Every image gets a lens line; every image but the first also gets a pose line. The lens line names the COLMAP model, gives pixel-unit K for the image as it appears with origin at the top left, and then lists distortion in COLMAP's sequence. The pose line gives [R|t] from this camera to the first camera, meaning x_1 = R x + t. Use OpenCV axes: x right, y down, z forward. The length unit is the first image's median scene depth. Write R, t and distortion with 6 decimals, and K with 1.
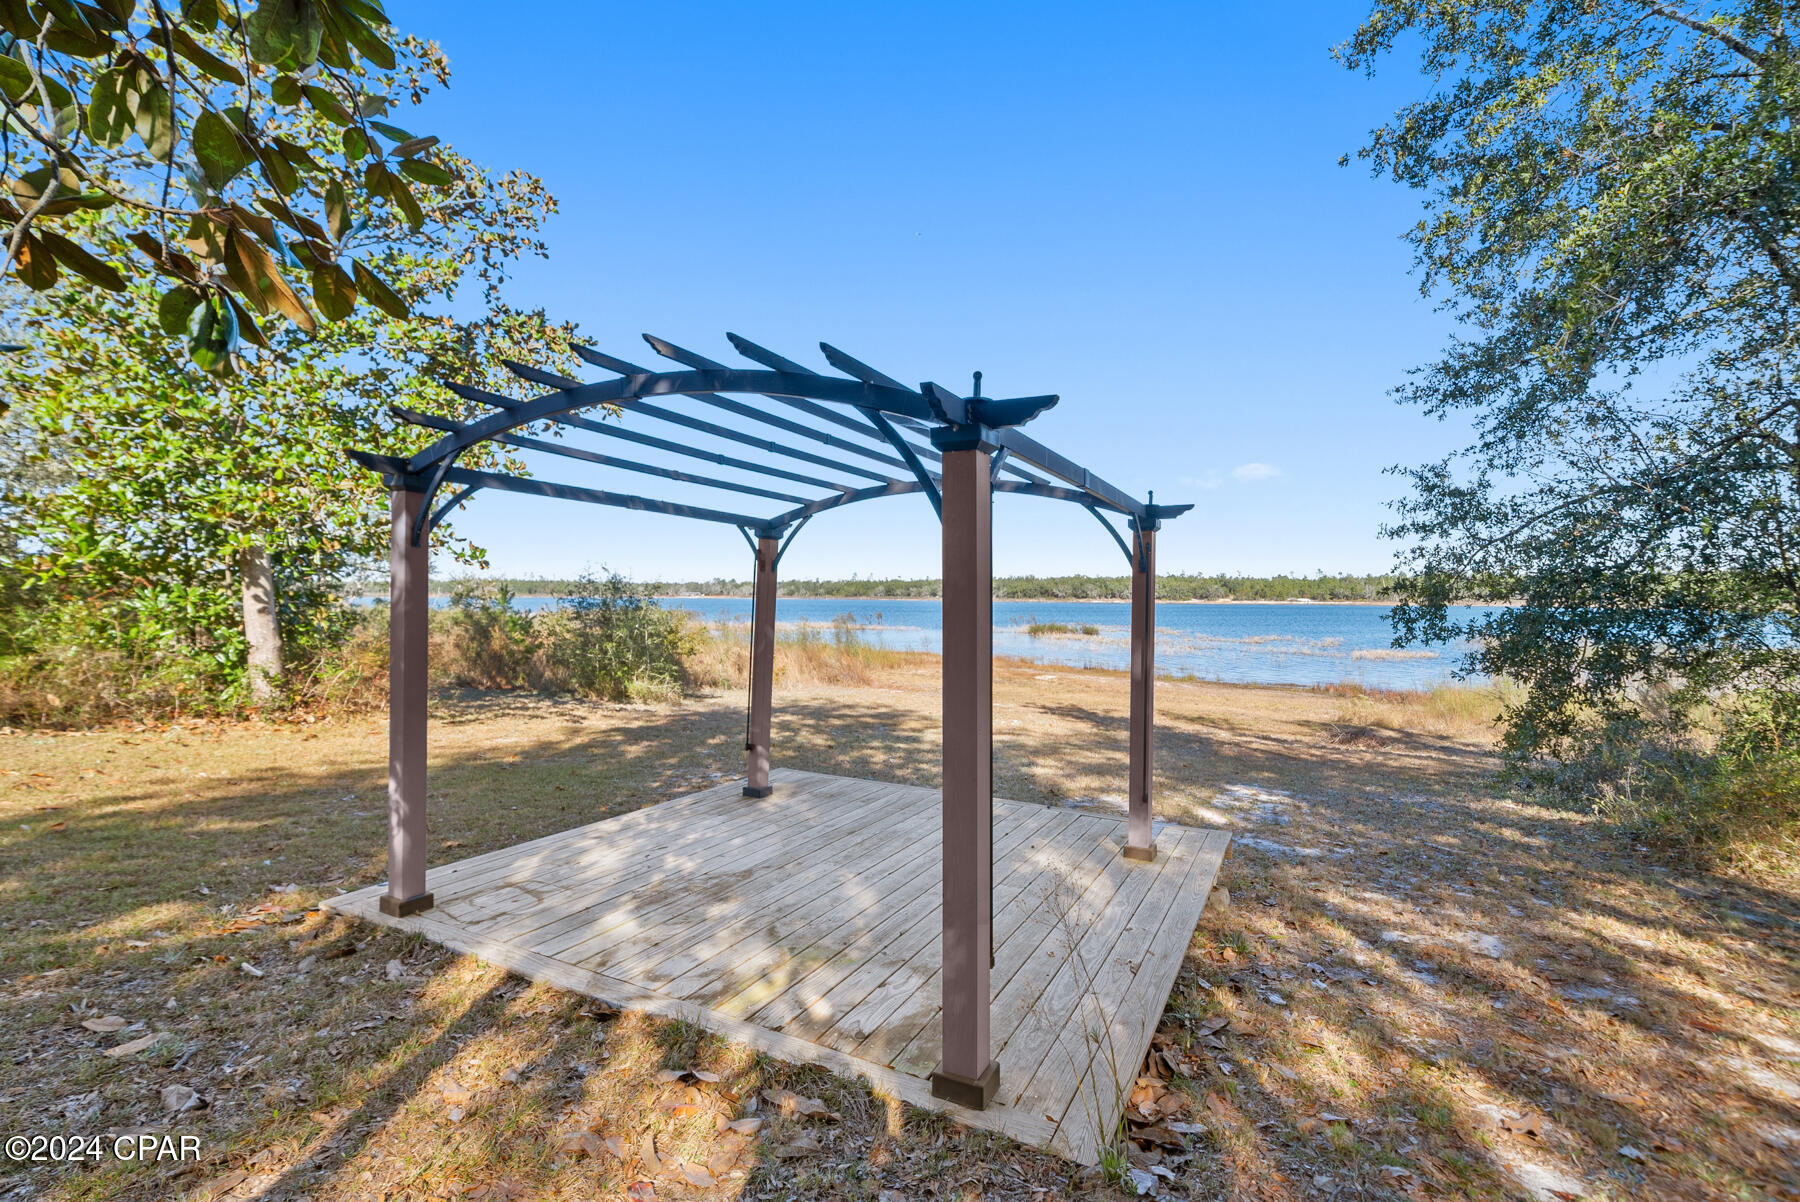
lens RADIAL K [[795.9, 0, 900.0], [0, 795.9, 601.0], [0, 0, 1]] dist [0.003155, 0.000704]
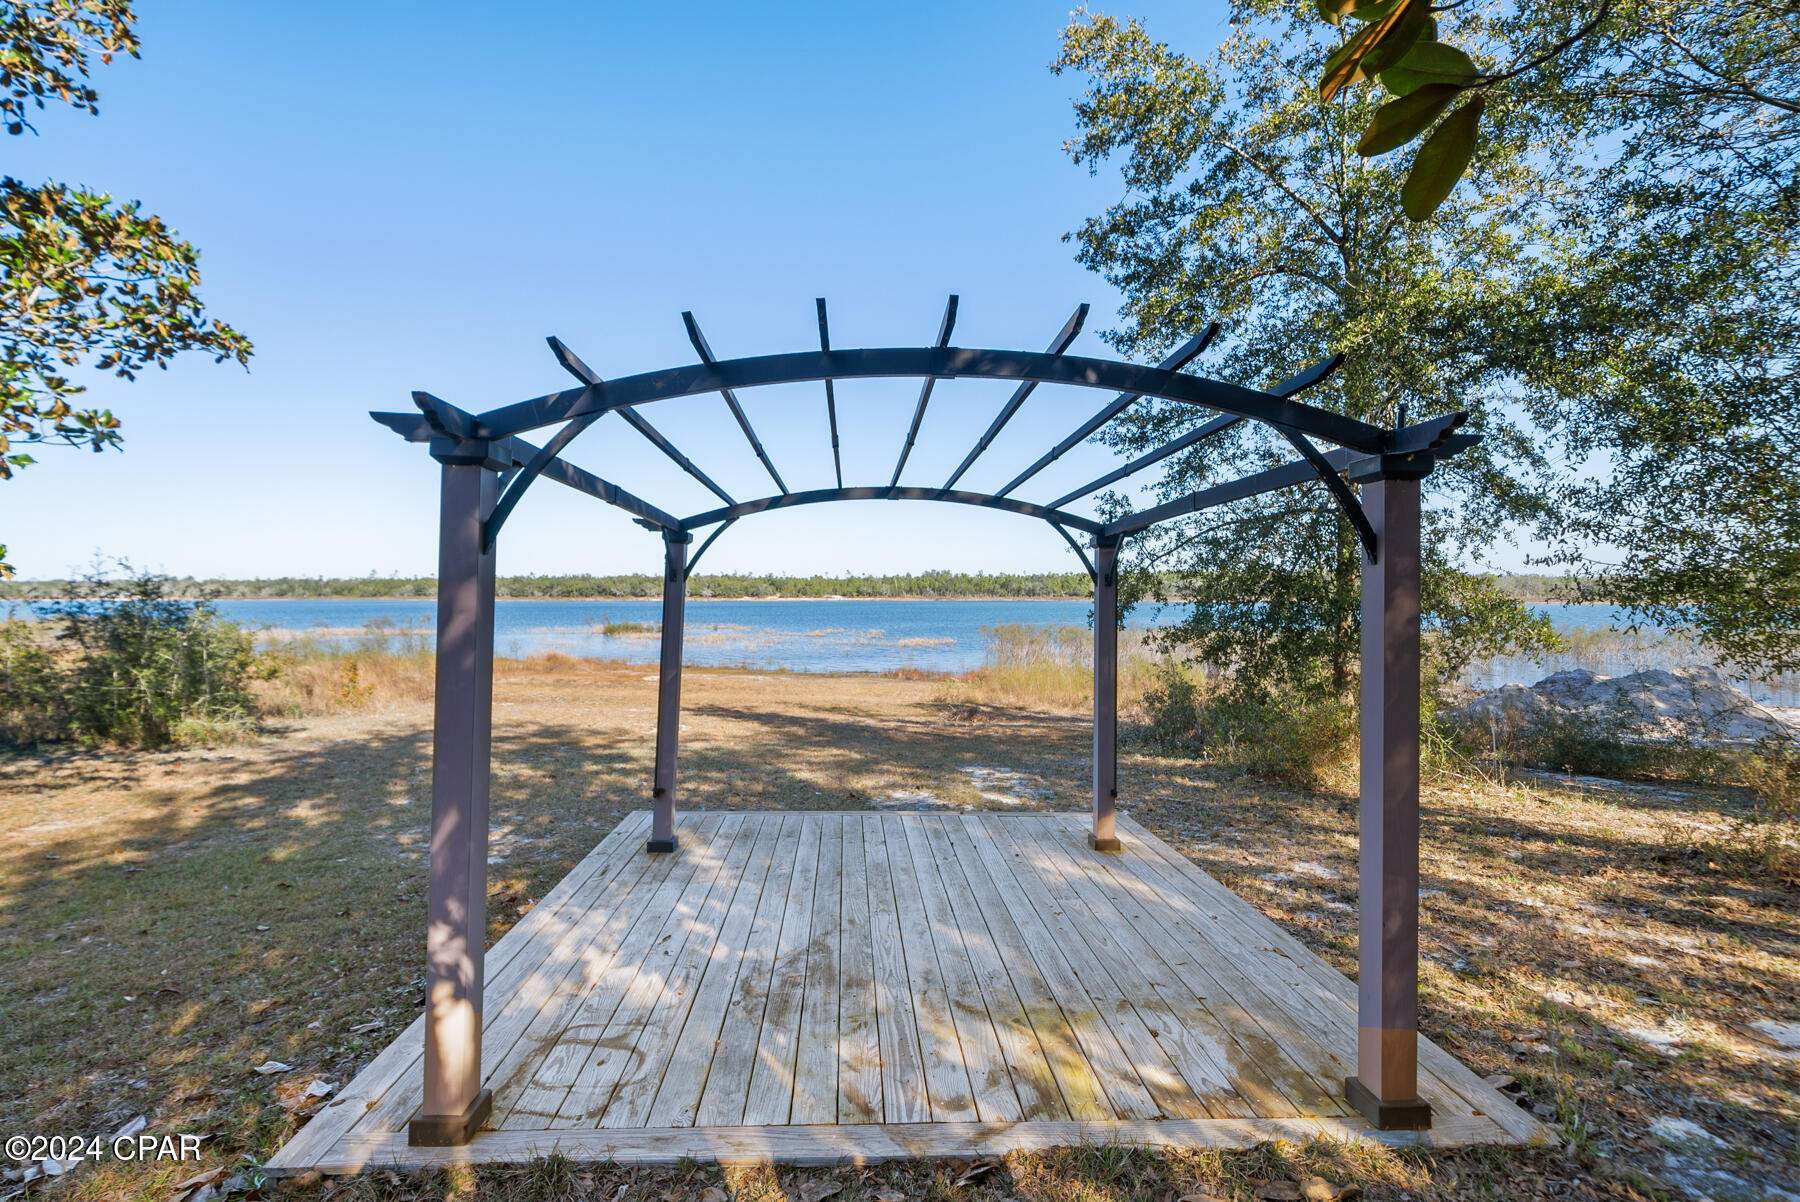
lens RADIAL K [[772.8, 0, 857.1], [0, 772.8, 595.2], [0, 0, 1]] dist [0.003502, 0.000501]
pose [[0.870346, -0.006888, 0.492392, -0.406084], [0.009128, 0.999956, -0.002146, -0.019128], [-0.492356, 0.006362, 0.870371, 0.195158]]
